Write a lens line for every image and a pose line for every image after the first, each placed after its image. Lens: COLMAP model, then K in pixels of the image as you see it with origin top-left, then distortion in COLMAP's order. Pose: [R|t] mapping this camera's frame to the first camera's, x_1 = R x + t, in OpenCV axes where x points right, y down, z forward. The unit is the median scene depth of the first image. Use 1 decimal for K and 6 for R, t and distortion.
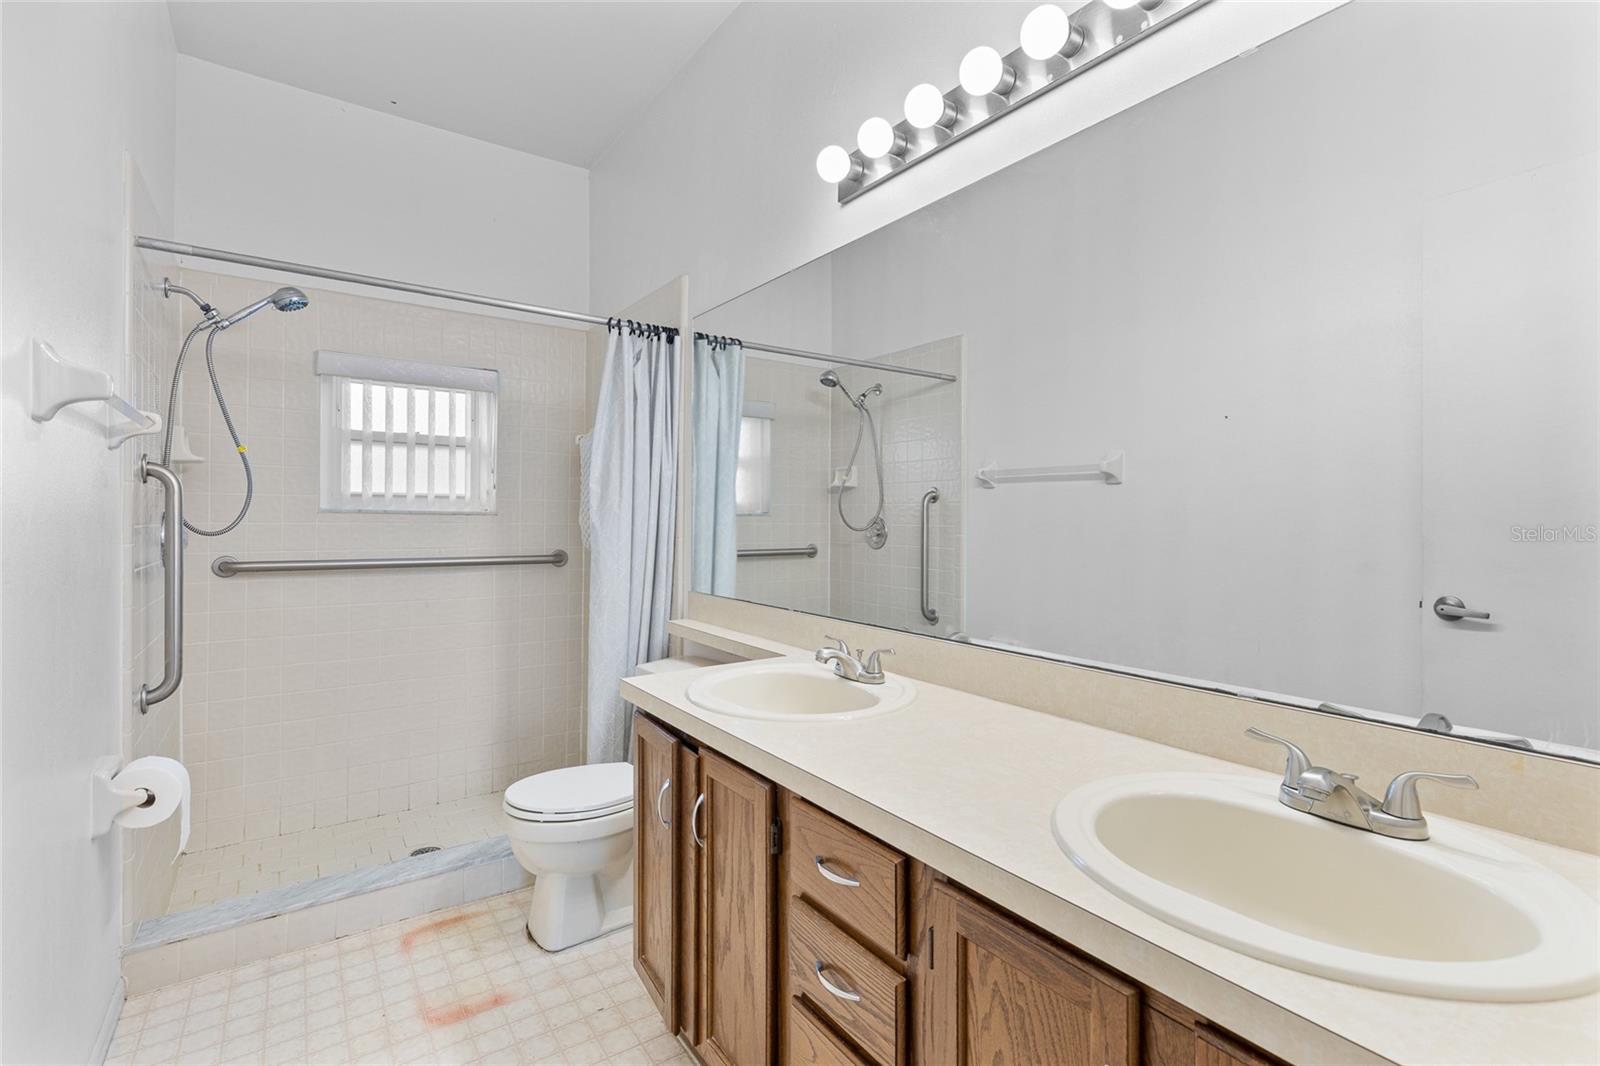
lens RADIAL K [[727.5, 0, 800.0], [0, 727.5, 533.0], [0, 0, 1]] dist [0.002643, 0.000031]
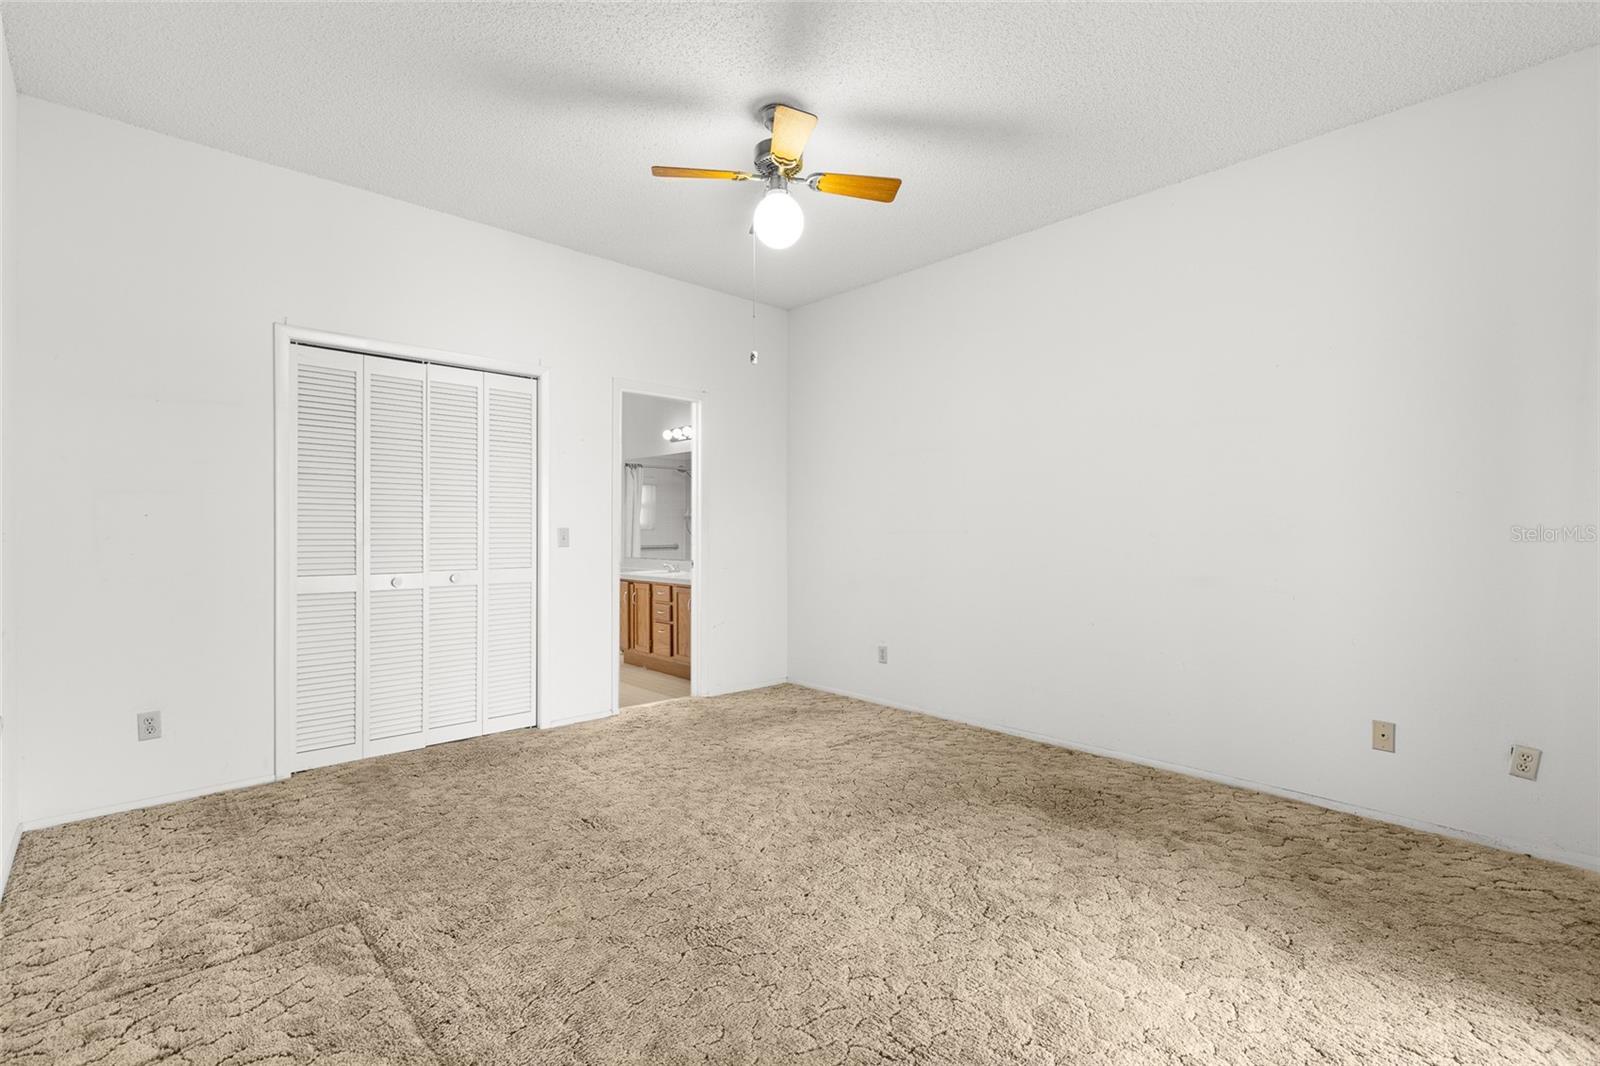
lens RADIAL K [[727.5, 0, 800.0], [0, 727.5, 533.0], [0, 0, 1]] dist [0.002643, 0.000031]
pose [[0.990684, -0.008410, 0.135924, 0.135342], [0.010643, 0.999820, -0.015710, 0.036320], [-0.135767, 0.017011, 0.990595, -1.808483]]
